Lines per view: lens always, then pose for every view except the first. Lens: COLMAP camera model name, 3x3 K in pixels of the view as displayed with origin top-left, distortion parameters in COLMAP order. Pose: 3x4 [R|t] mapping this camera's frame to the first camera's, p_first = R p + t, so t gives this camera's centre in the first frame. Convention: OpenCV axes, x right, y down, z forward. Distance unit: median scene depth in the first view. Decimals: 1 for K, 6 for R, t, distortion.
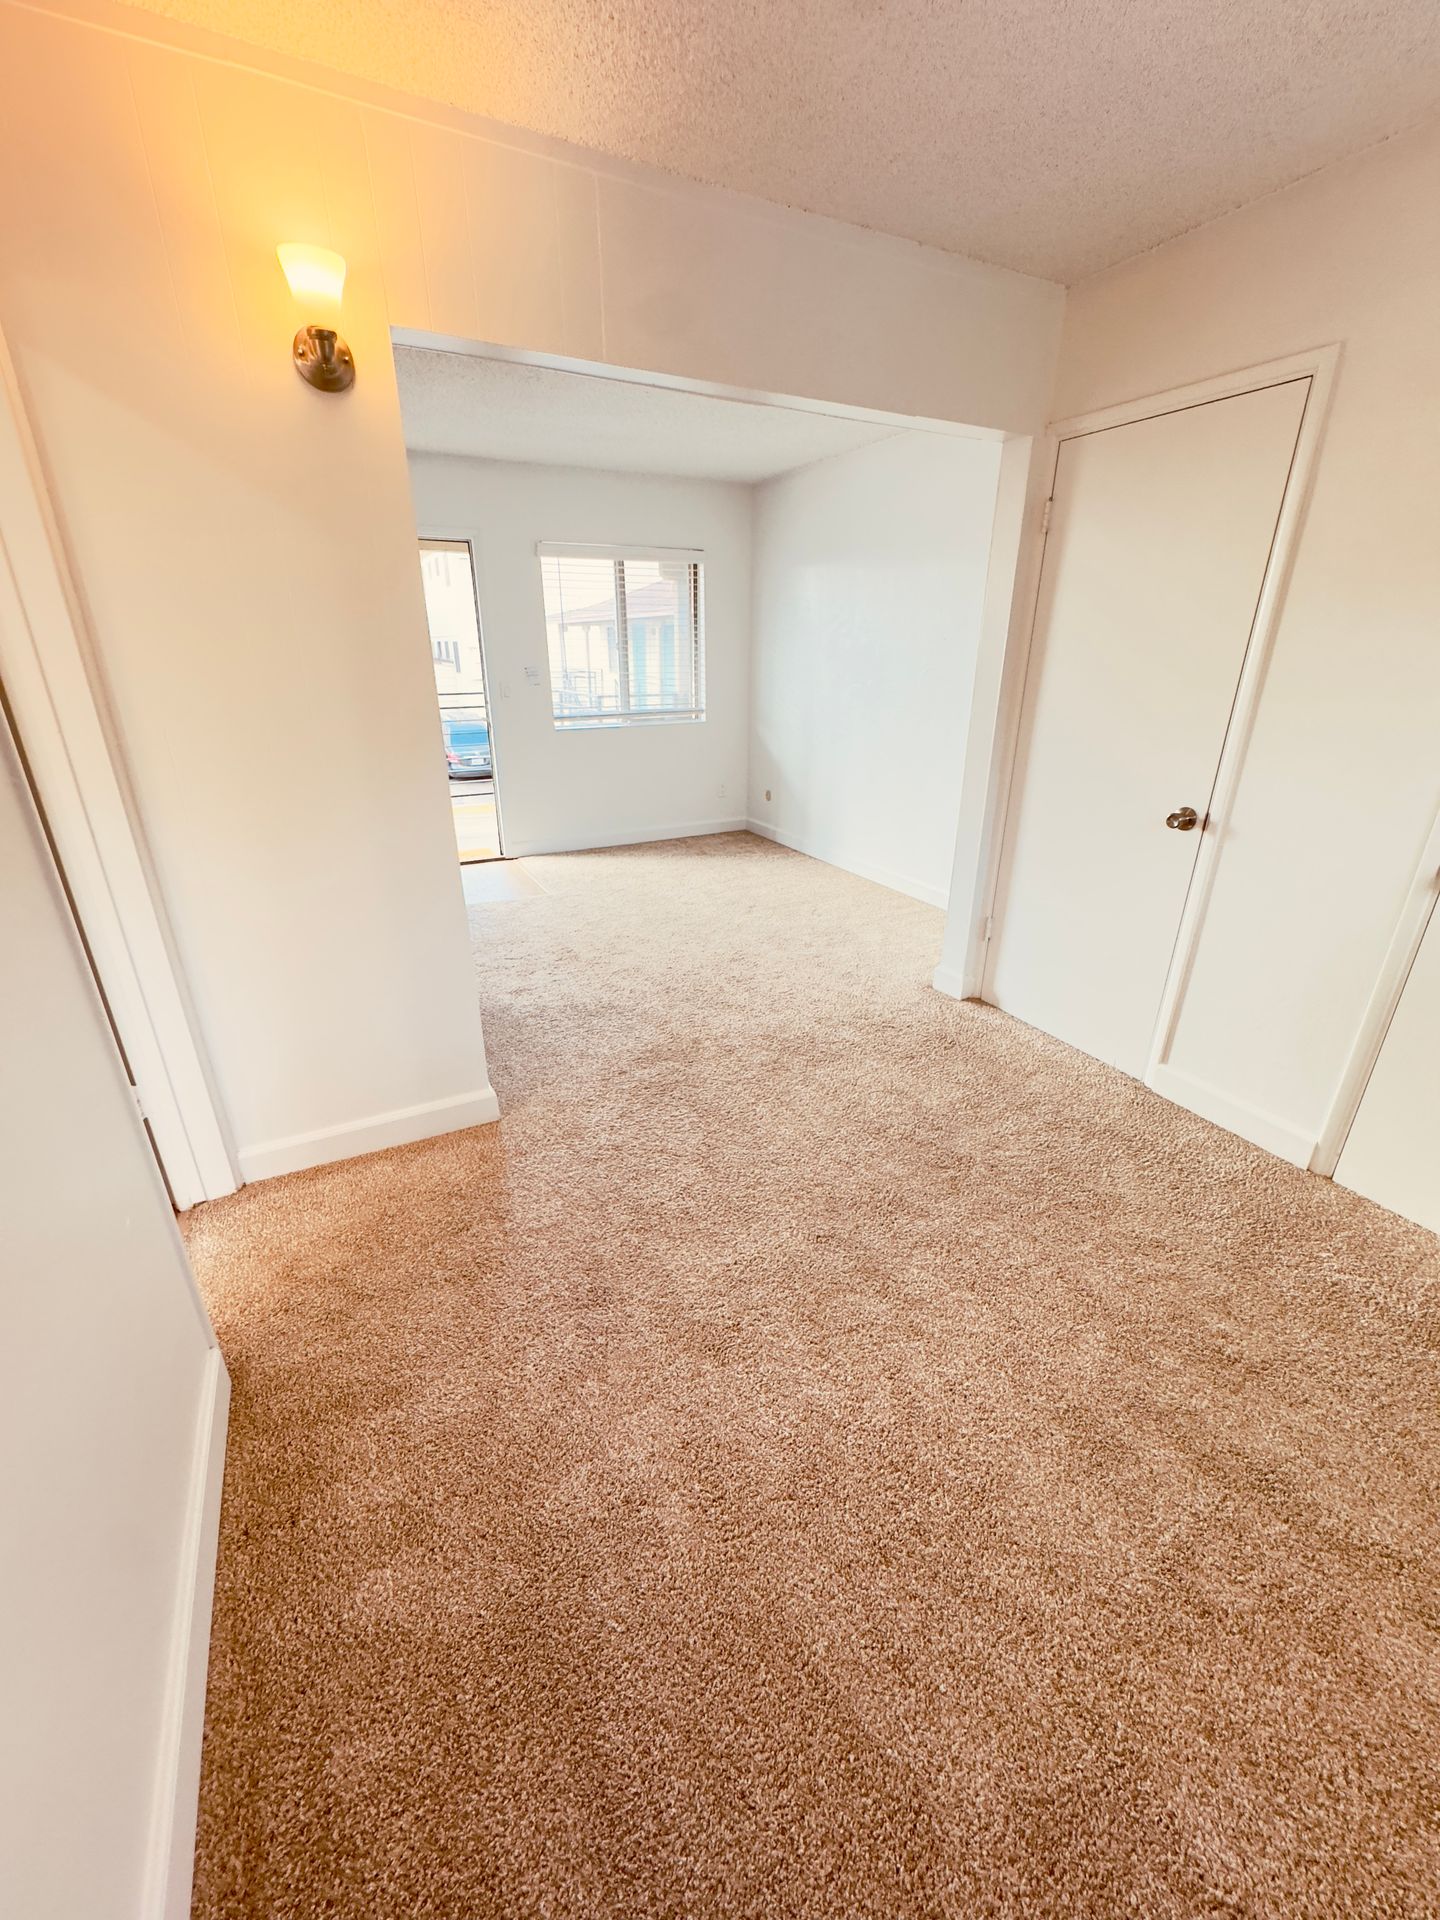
lens RADIAL K [[769.3, 0, 720.0], [0, 769.3, 964.0], [0, 0, 1]] dist [-0.006484, 0.000638]
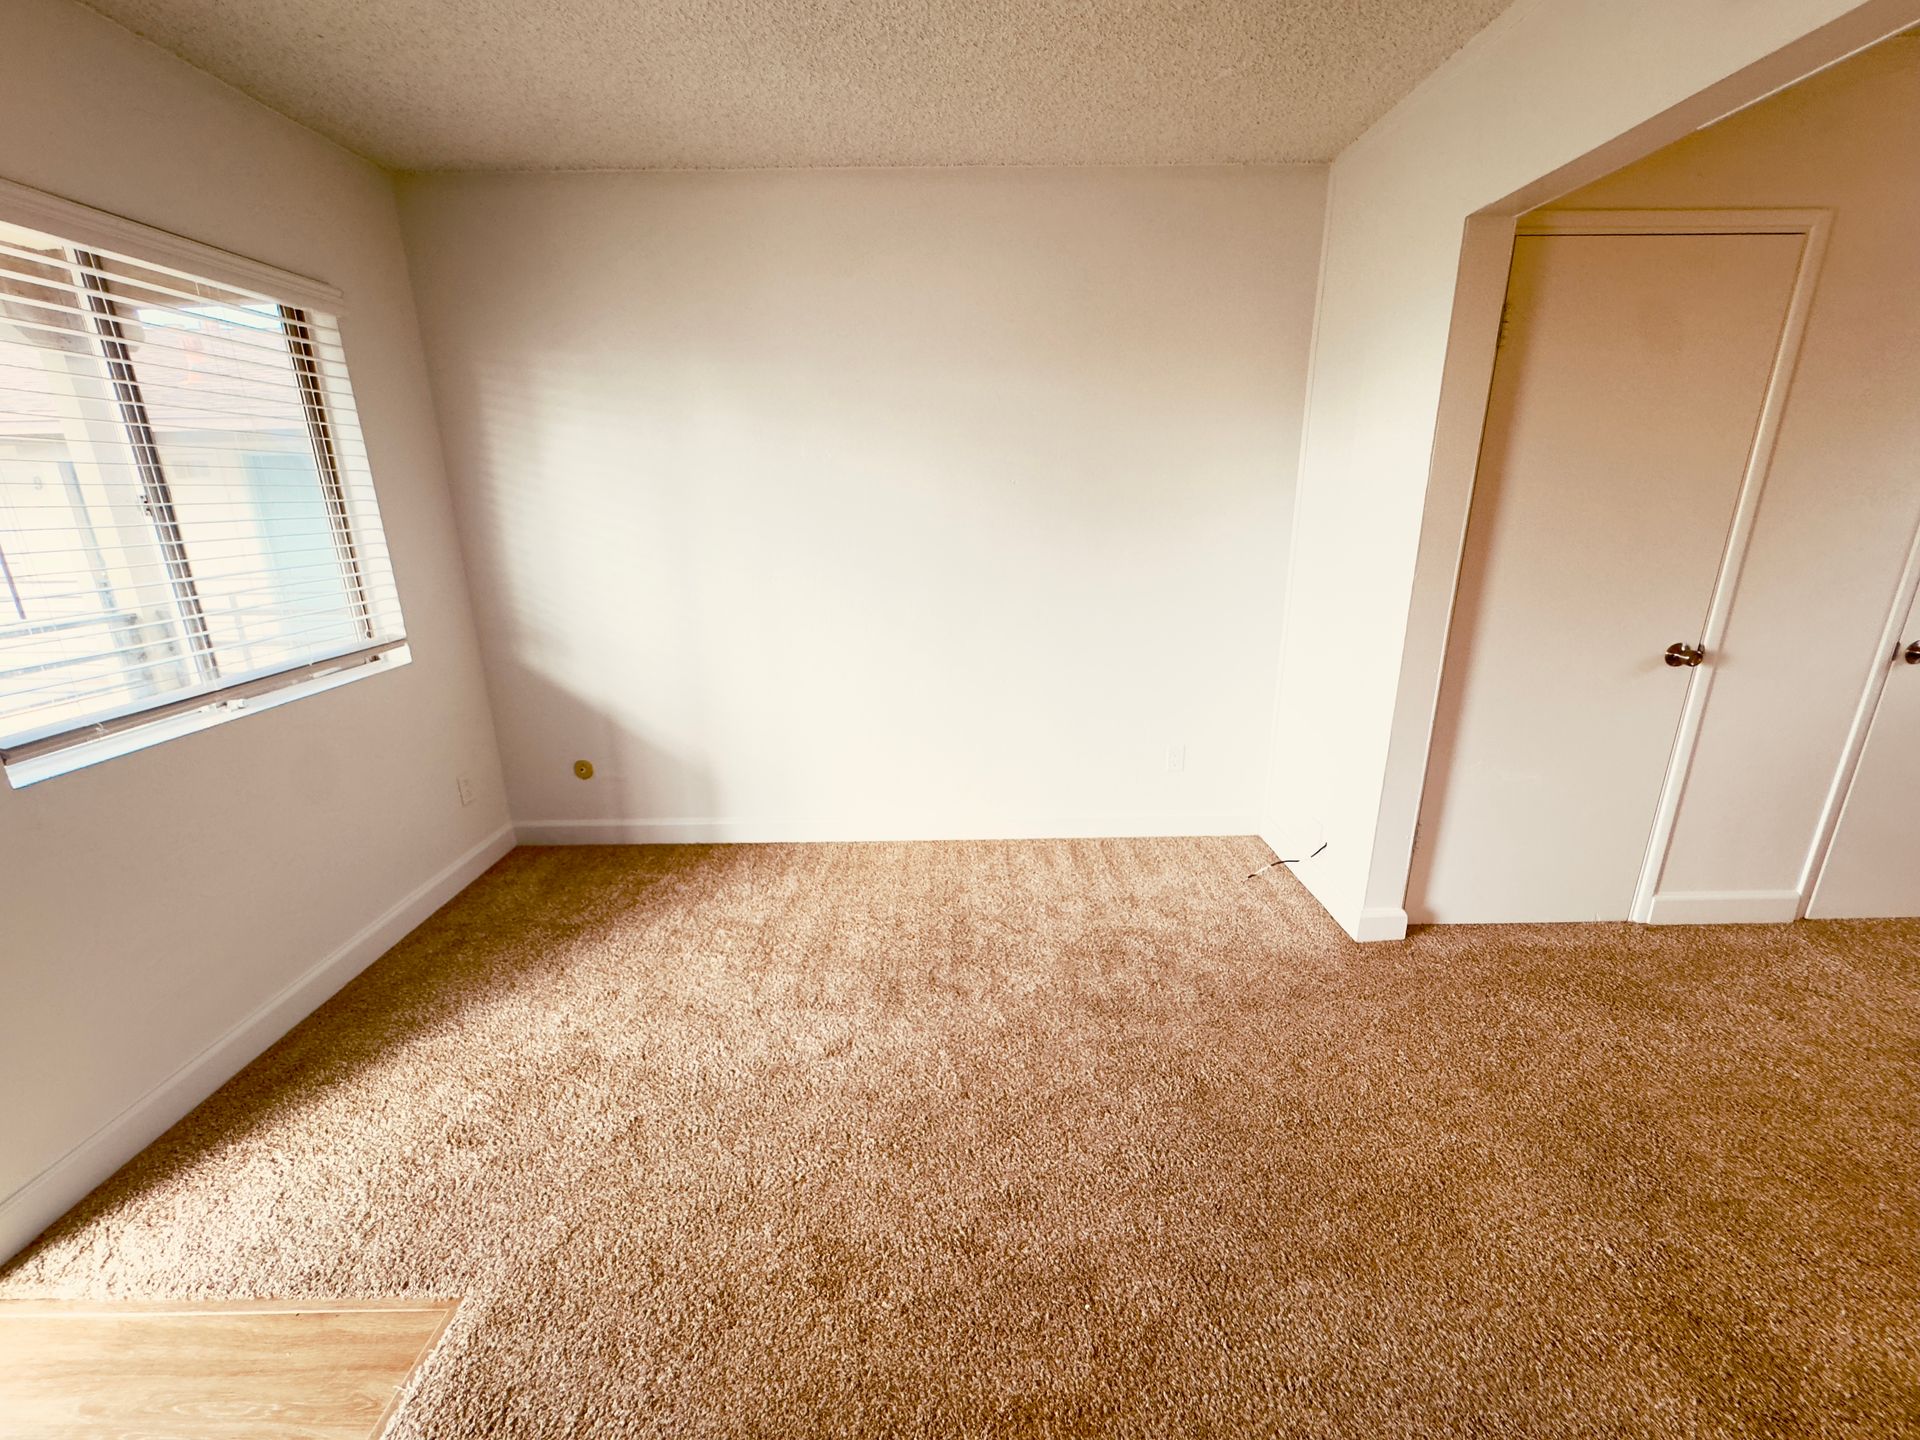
lens RADIAL K [[769.3, 0, 955.7], [0, 769.3, 718.1], [0, 0, 1]] dist [-0.006484, 0.000638]
pose [[0.455755, -0.257973, 0.851902, -0.714811], [0.353658, 0.930774, 0.092655, -0.574366], [-0.816831, 0.259054, 0.515439, 1.378969]]
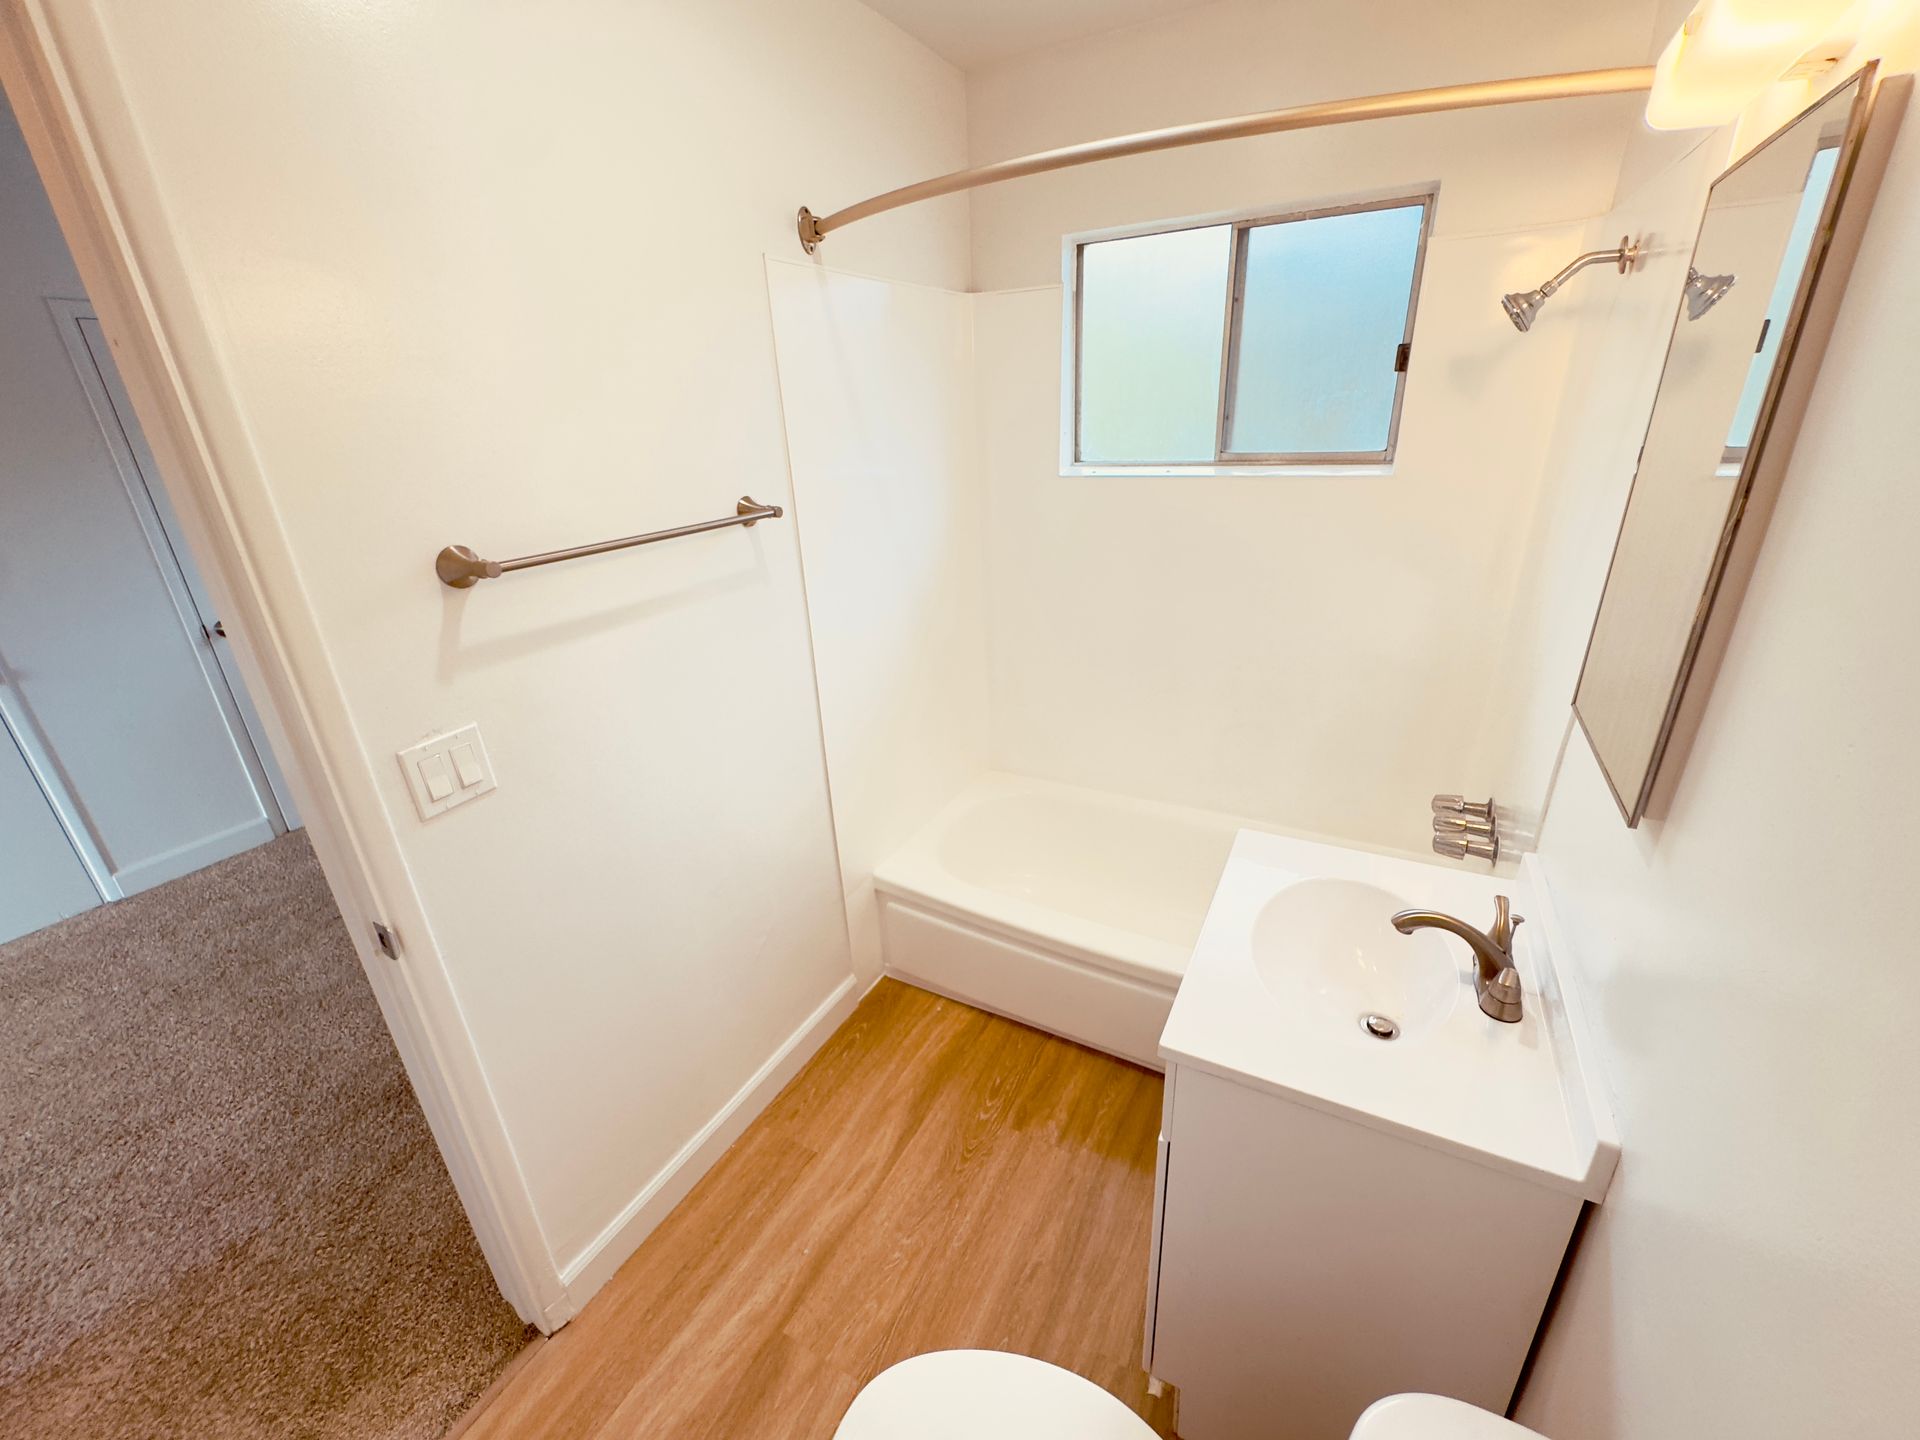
lens RADIAL K [[769.3, 0, 969.0], [0, 769.3, 720.9], [0, 0, 1]] dist [-0.006484, 0.000638]
pose [[-0.561910, -0.291274, 0.774220, -1.107155], [0.354167, 0.761114, 0.543389, -0.244059], [-0.747545, 0.579539, -0.324517, 0.345468]]
